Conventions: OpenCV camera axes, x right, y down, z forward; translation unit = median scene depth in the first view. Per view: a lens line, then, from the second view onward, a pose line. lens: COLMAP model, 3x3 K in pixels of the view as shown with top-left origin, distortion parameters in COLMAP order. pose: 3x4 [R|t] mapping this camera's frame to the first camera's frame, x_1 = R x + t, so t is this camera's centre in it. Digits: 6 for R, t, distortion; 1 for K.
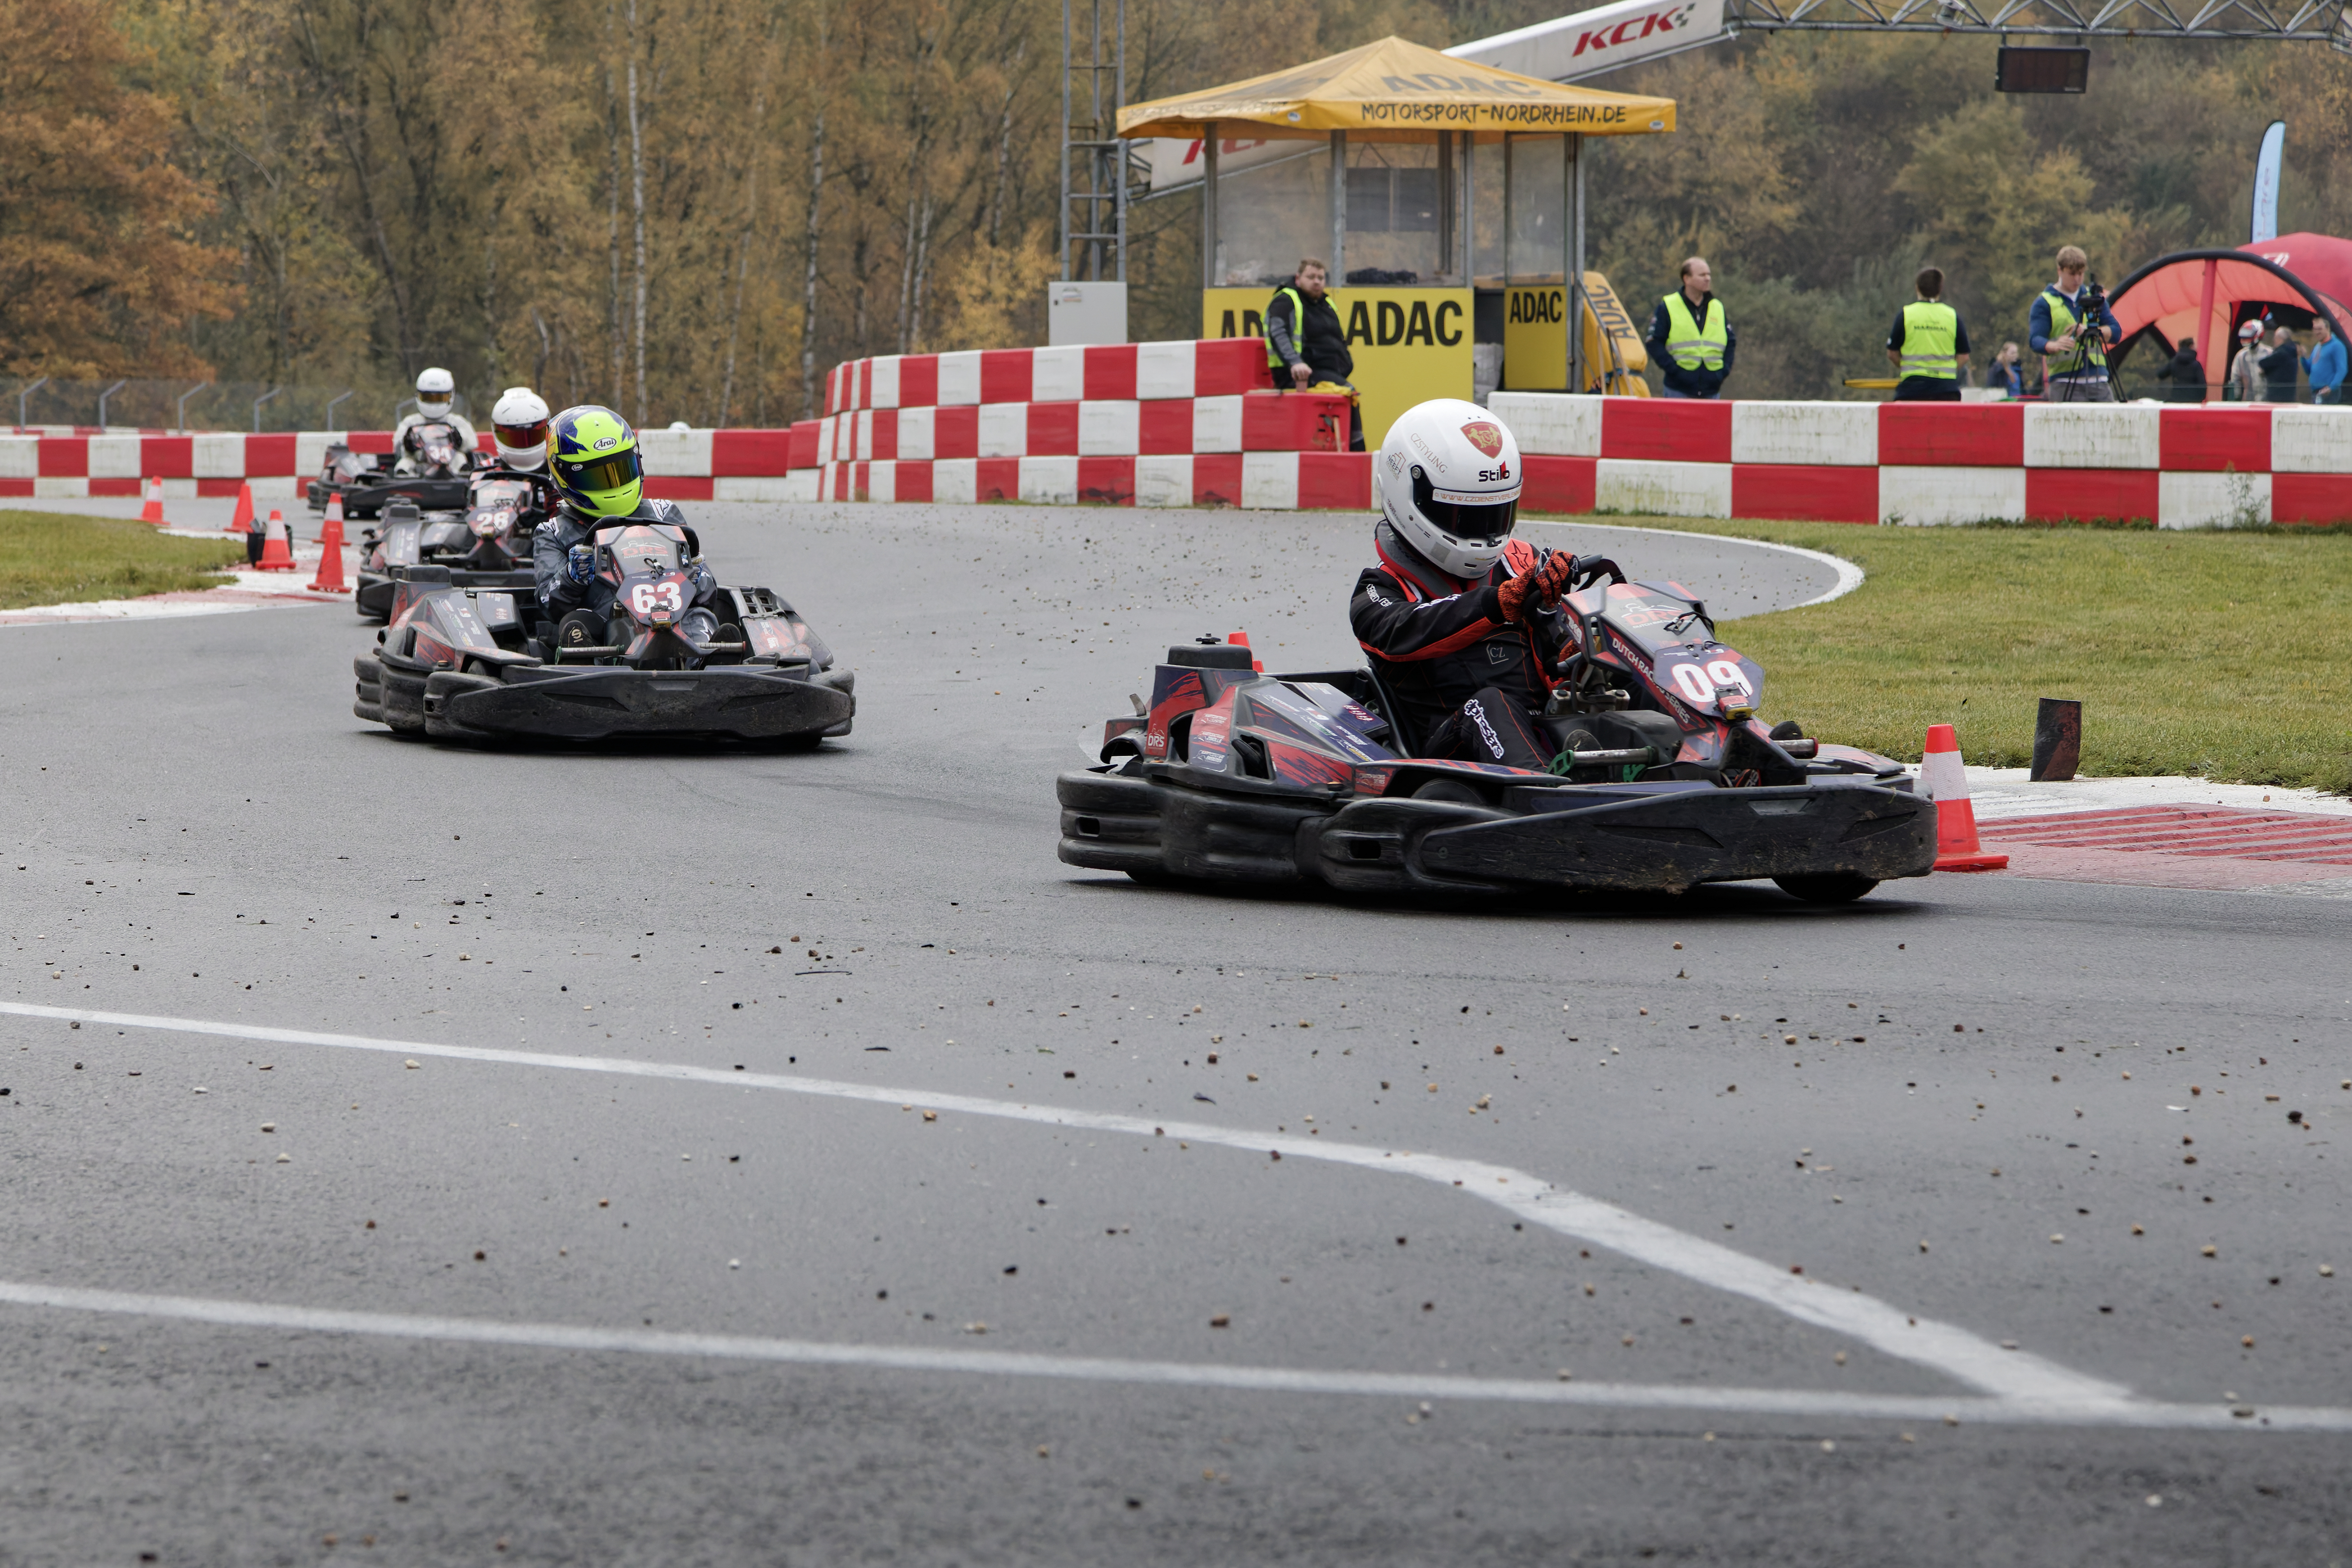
lens RADIAL K [[7125.1, 0, 1176.0], [0, 7125.1, 784.0], [0, 0, 1]] dist [0.053574, 0.151670]
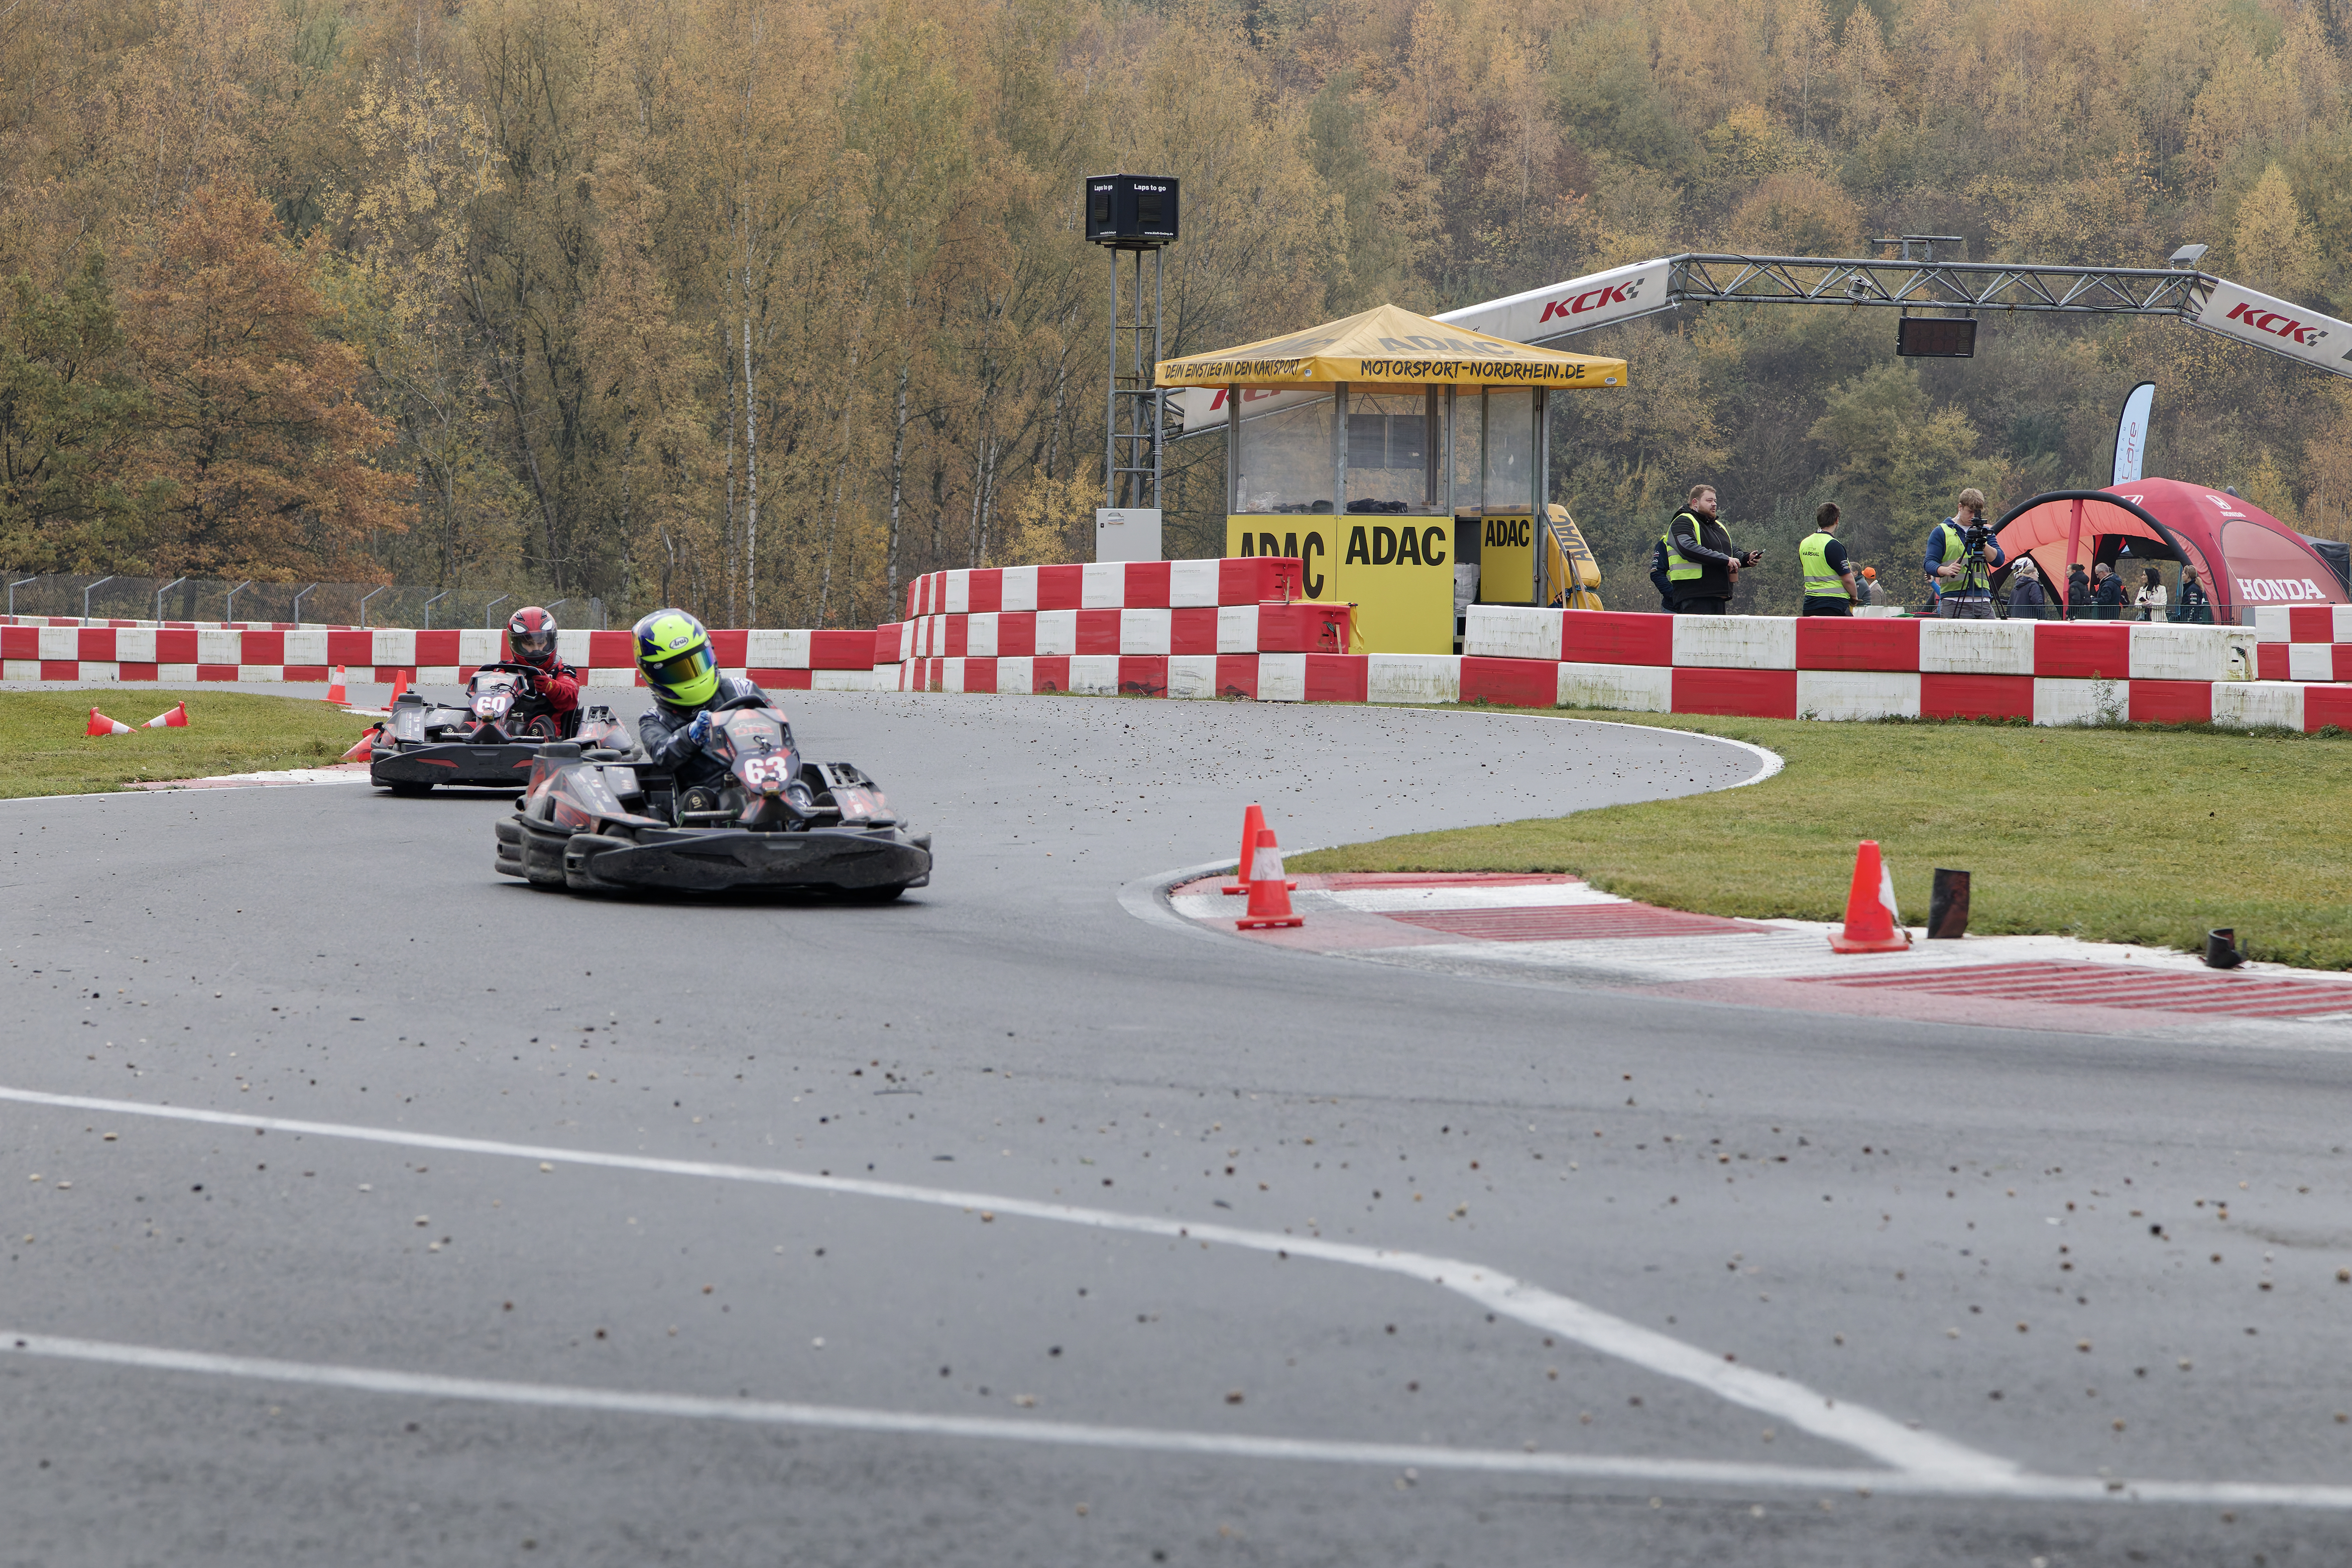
lens RADIAL K [[7125.1, 0, 1176.0], [0, 7125.1, 784.0], [0, 0, 1]] dist [0.053574, 0.151670]
pose [[0.999916, 0.010047, -0.008145, 0.005514], [-0.010251, 0.999626, -0.025340, 0.005284], [0.007888, 0.025422, 0.999646, -0.182459]]
